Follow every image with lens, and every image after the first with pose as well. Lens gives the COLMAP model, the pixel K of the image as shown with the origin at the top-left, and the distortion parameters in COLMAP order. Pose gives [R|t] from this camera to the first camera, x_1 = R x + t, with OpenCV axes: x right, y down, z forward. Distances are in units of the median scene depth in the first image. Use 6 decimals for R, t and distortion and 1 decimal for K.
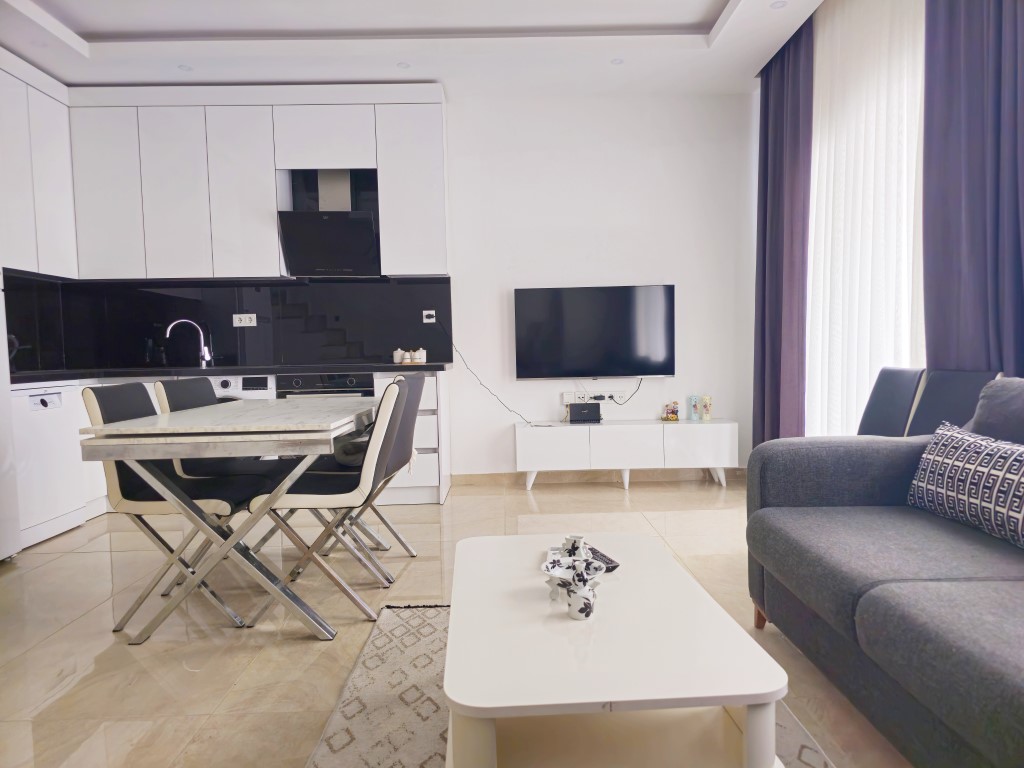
lens RADIAL K [[675.5, 0, 516.1], [0, 675.5, 380.4], [0, 0, 1]] dist [0.068131, -0.071911]
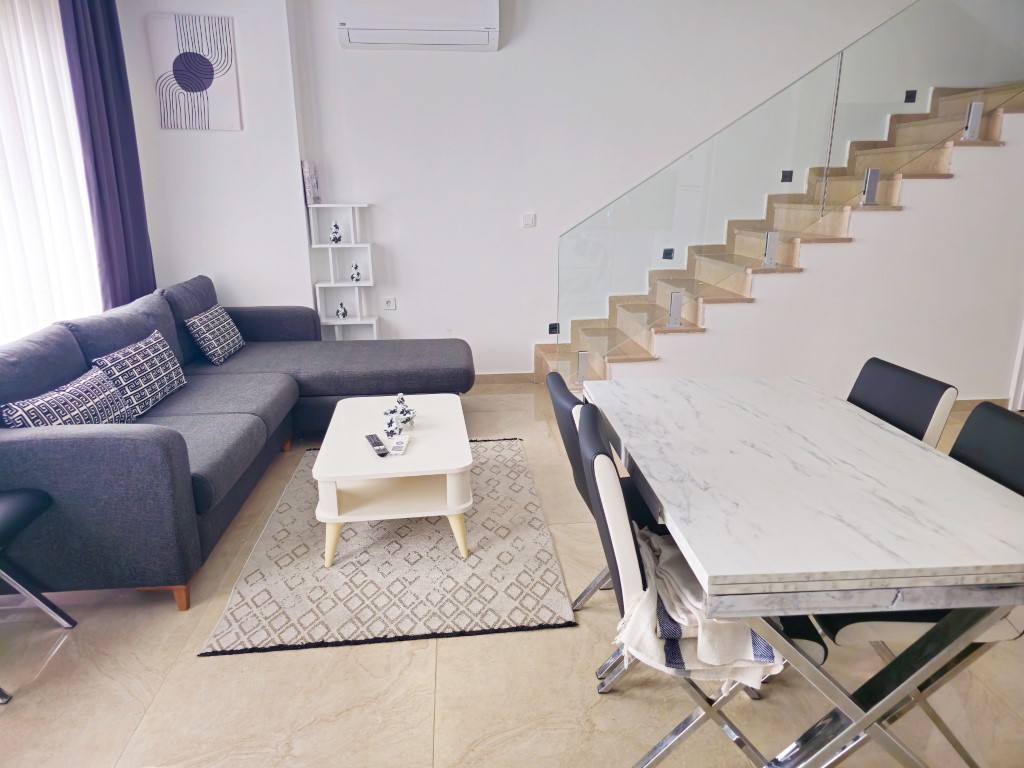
lens RADIAL K [[675.5, 0, 516.1], [0, 675.5, 380.4], [0, 0, 1]] dist [0.068131, -0.071911]
pose [[-0.997015, 0.042231, -0.064639, -0.048968], [0.020415, 0.951555, 0.306799, -0.159396], [0.074464, 0.304563, -0.949577, 1.149866]]
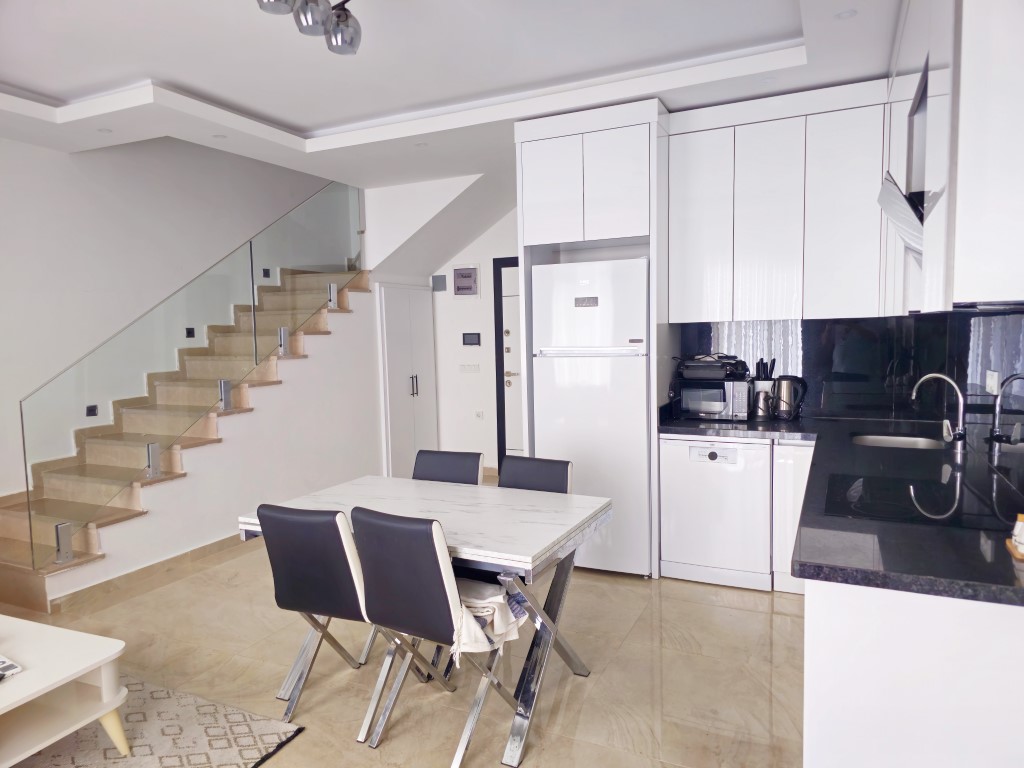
lens RADIAL K [[675.5, 0, 516.1], [0, 675.5, 380.4], [0, 0, 1]] dist [0.068131, -0.071911]
pose [[-0.447416, 0.099037, -0.888825, 0.329839], [-0.003181, 0.993667, 0.112320, -0.184343], [0.894320, 0.053081, -0.444268, 1.117532]]
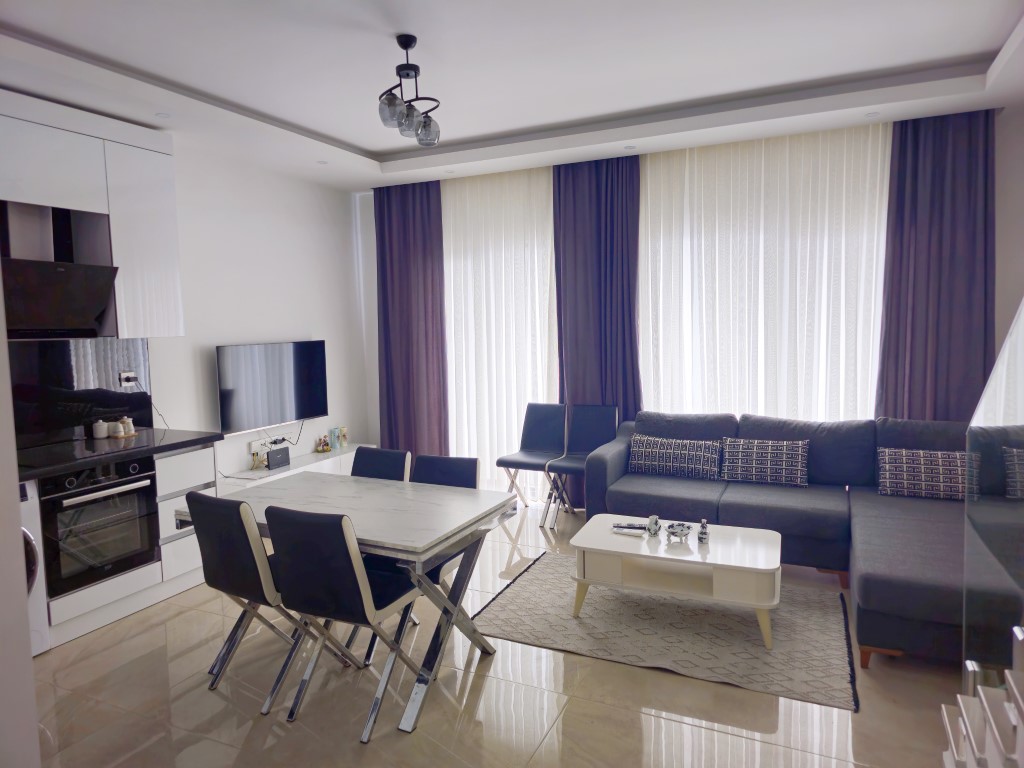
lens RADIAL K [[675.5, 0, 516.1], [0, 675.5, 380.4], [0, 0, 1]] dist [0.068131, -0.071911]
pose [[0.446095, -0.068891, 0.892330, -0.867642], [0.048108, 0.997437, 0.052956, -0.144503], [-0.893692, 0.019305, 0.448266, 0.191419]]
